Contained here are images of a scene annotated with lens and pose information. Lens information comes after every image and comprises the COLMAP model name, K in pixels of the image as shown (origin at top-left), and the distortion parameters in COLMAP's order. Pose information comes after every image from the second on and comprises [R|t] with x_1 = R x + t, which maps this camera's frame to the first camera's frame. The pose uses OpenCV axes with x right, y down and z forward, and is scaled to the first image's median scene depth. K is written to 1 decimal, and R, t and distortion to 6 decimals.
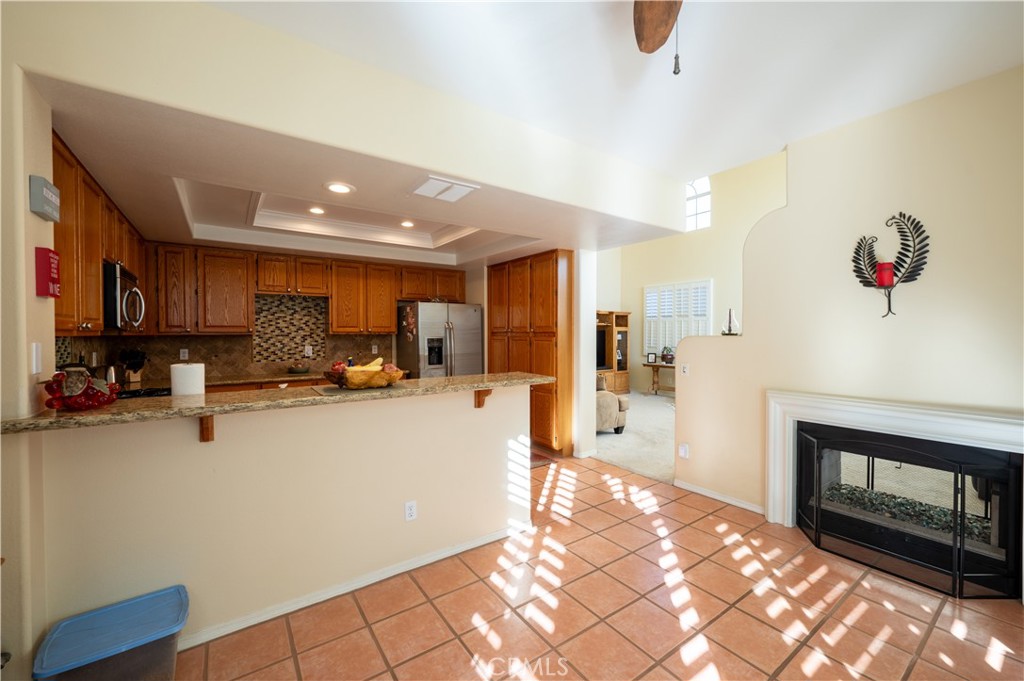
lens RADIAL K [[406.3, 0, 512.3], [0, 406.3, 341.9], [0, 0, 1]] dist [-0.001400, 0.000089]
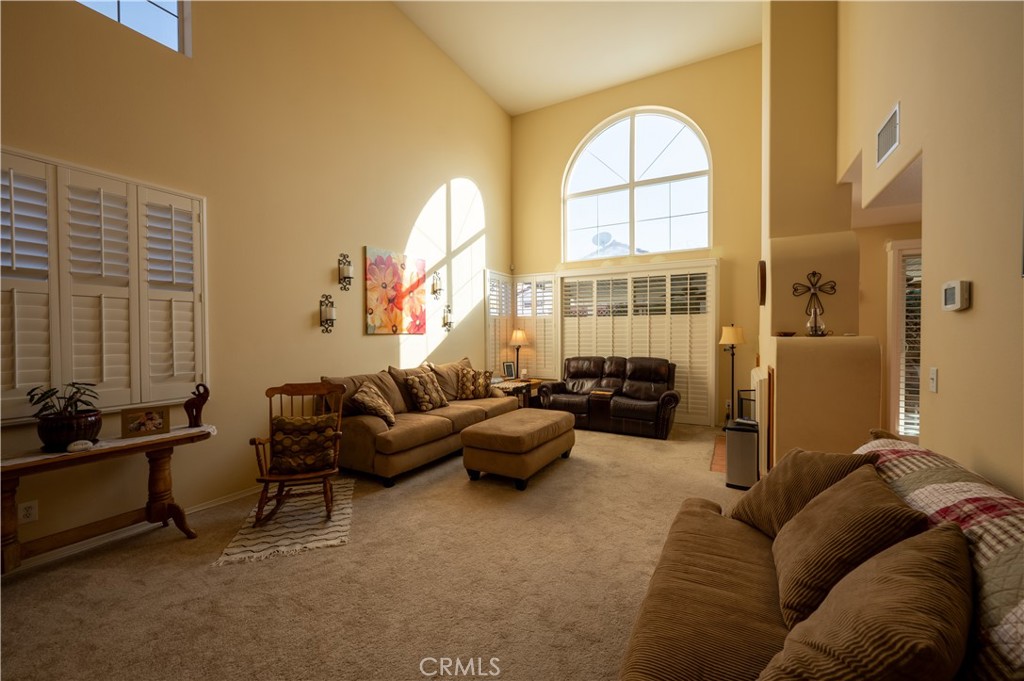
lens RADIAL K [[406.3, 0, 513.4], [0, 406.3, 341.3], [0, 0, 1]] dist [-0.001400, 0.000089]
pose [[-0.440790, -0.012881, 0.897518, 0.004946], [0.021636, 0.999454, 0.024970, -0.032037], [-0.897350, 0.030425, -0.440270, 1.489259]]
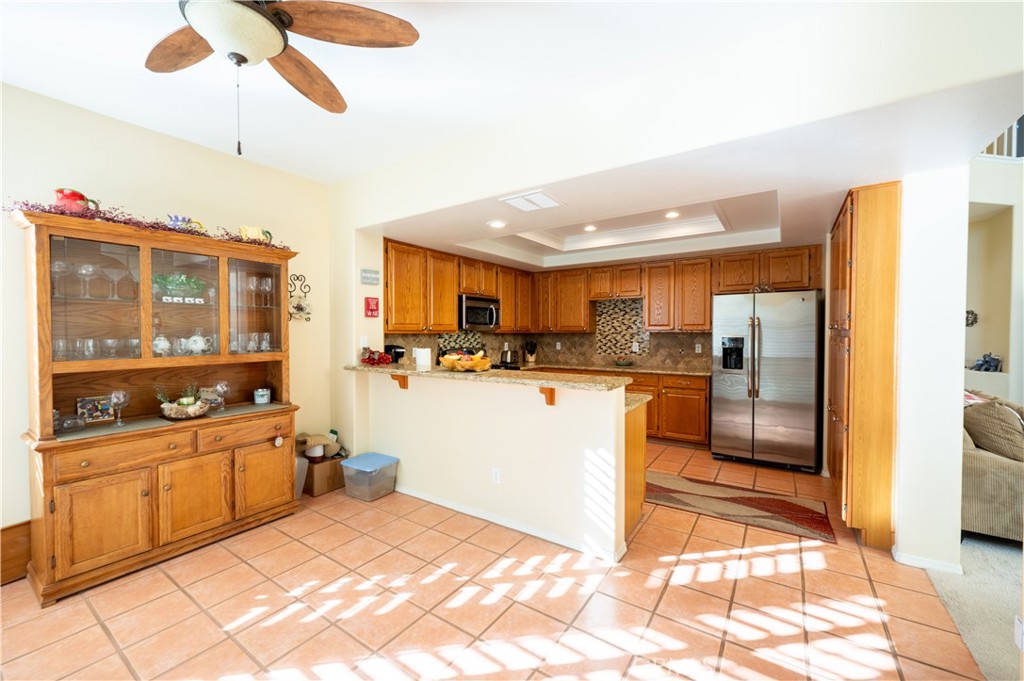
lens RADIAL K [[406.3, 0, 513.0], [0, 406.3, 341.1], [0, 0, 1]] dist [-0.001400, 0.000089]
pose [[0.352646, 0.022064, -0.935497, 0.443416], [-0.017591, 0.999702, 0.016947, -0.007515], [0.935591, 0.010480, 0.352929, 0.294327]]
